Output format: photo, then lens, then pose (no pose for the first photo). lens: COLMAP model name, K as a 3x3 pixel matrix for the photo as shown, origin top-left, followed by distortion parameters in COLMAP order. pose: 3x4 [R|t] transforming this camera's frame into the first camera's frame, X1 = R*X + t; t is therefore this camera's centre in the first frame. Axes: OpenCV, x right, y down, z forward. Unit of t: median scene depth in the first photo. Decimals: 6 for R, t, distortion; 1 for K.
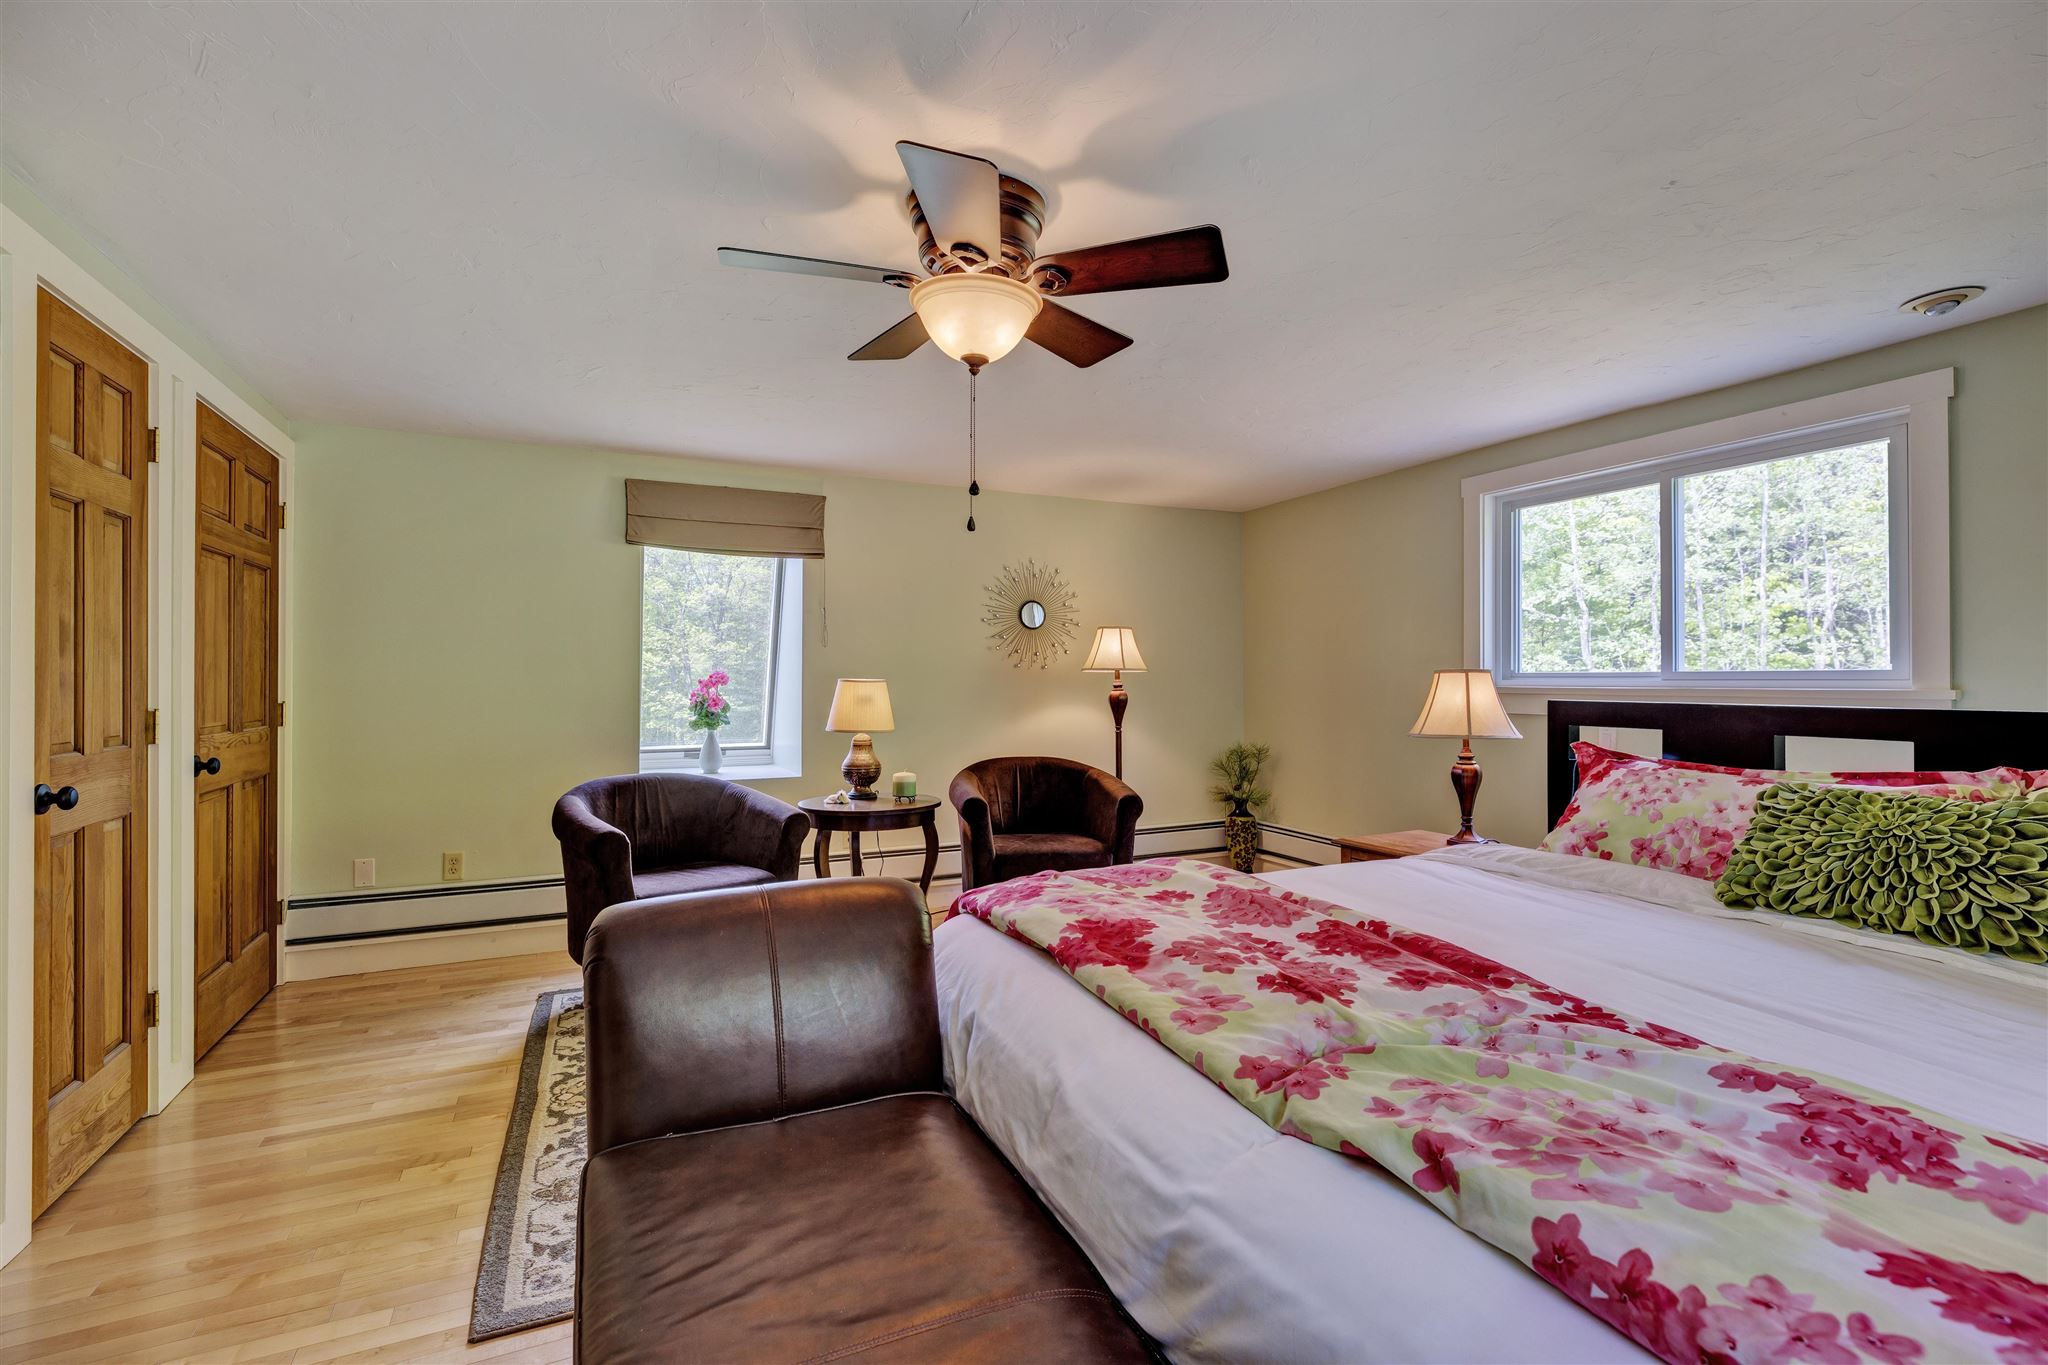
lens RADIAL K [[917.0, 0, 1020.6], [0, 917.0, 680.8], [0, 0, 1]] dist [0.005528, 0.000188]
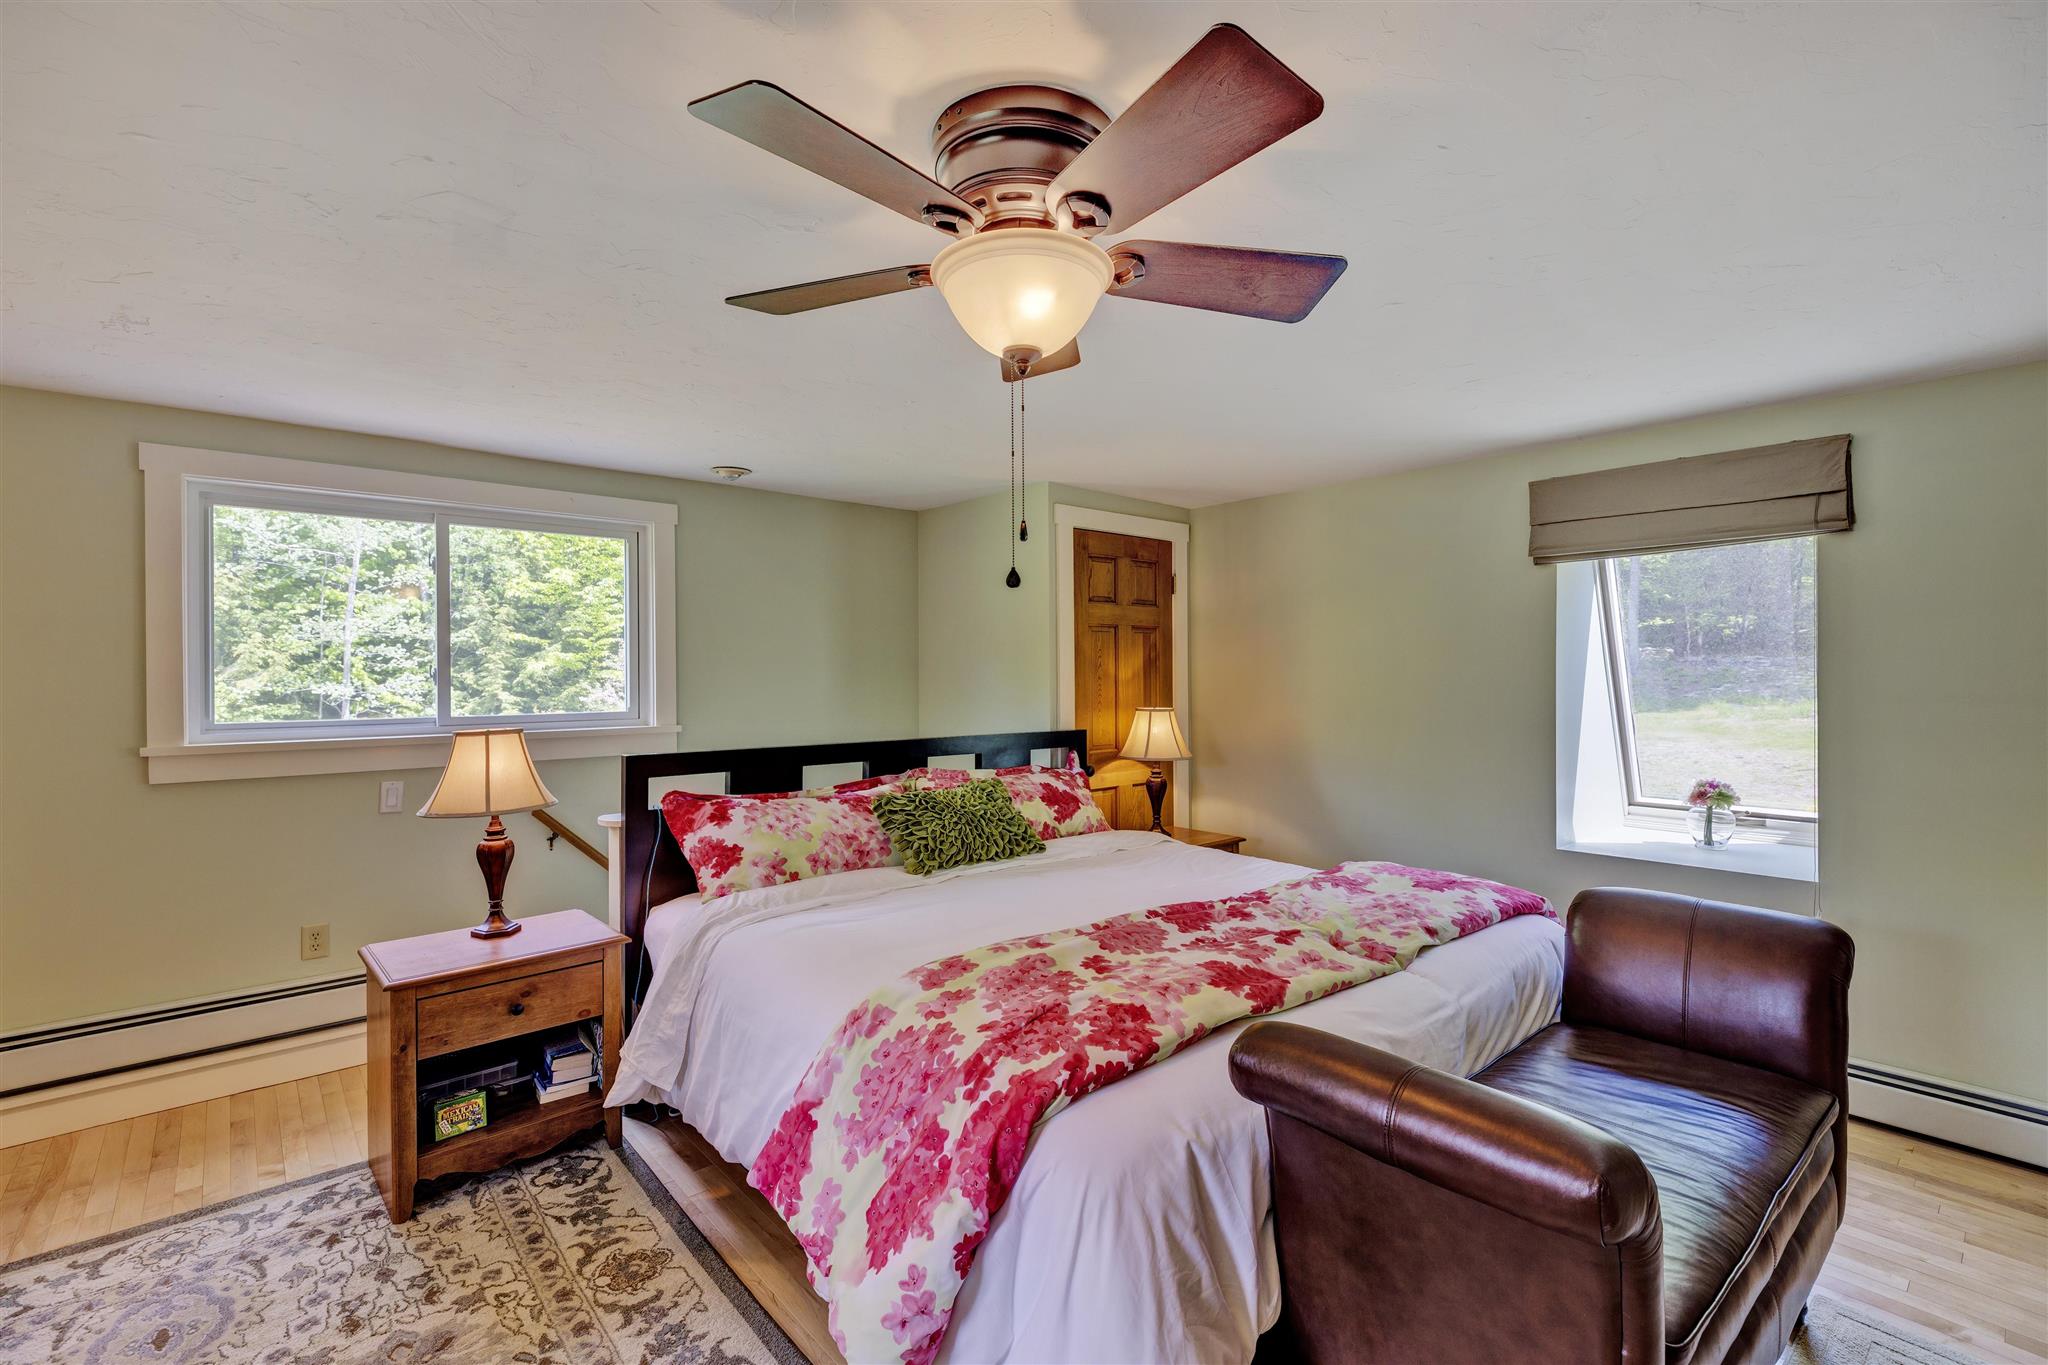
lens RADIAL K [[917.0, 0, 1019.7], [0, 917.0, 673.2], [0, 0, 1]] dist [0.005528, 0.000188]
pose [[-0.275363, -0.000331, 0.961340, -0.712216], [0.005193, 0.999985, 0.001832, -0.094566], [-0.961326, 0.005497, -0.275358, 1.148649]]
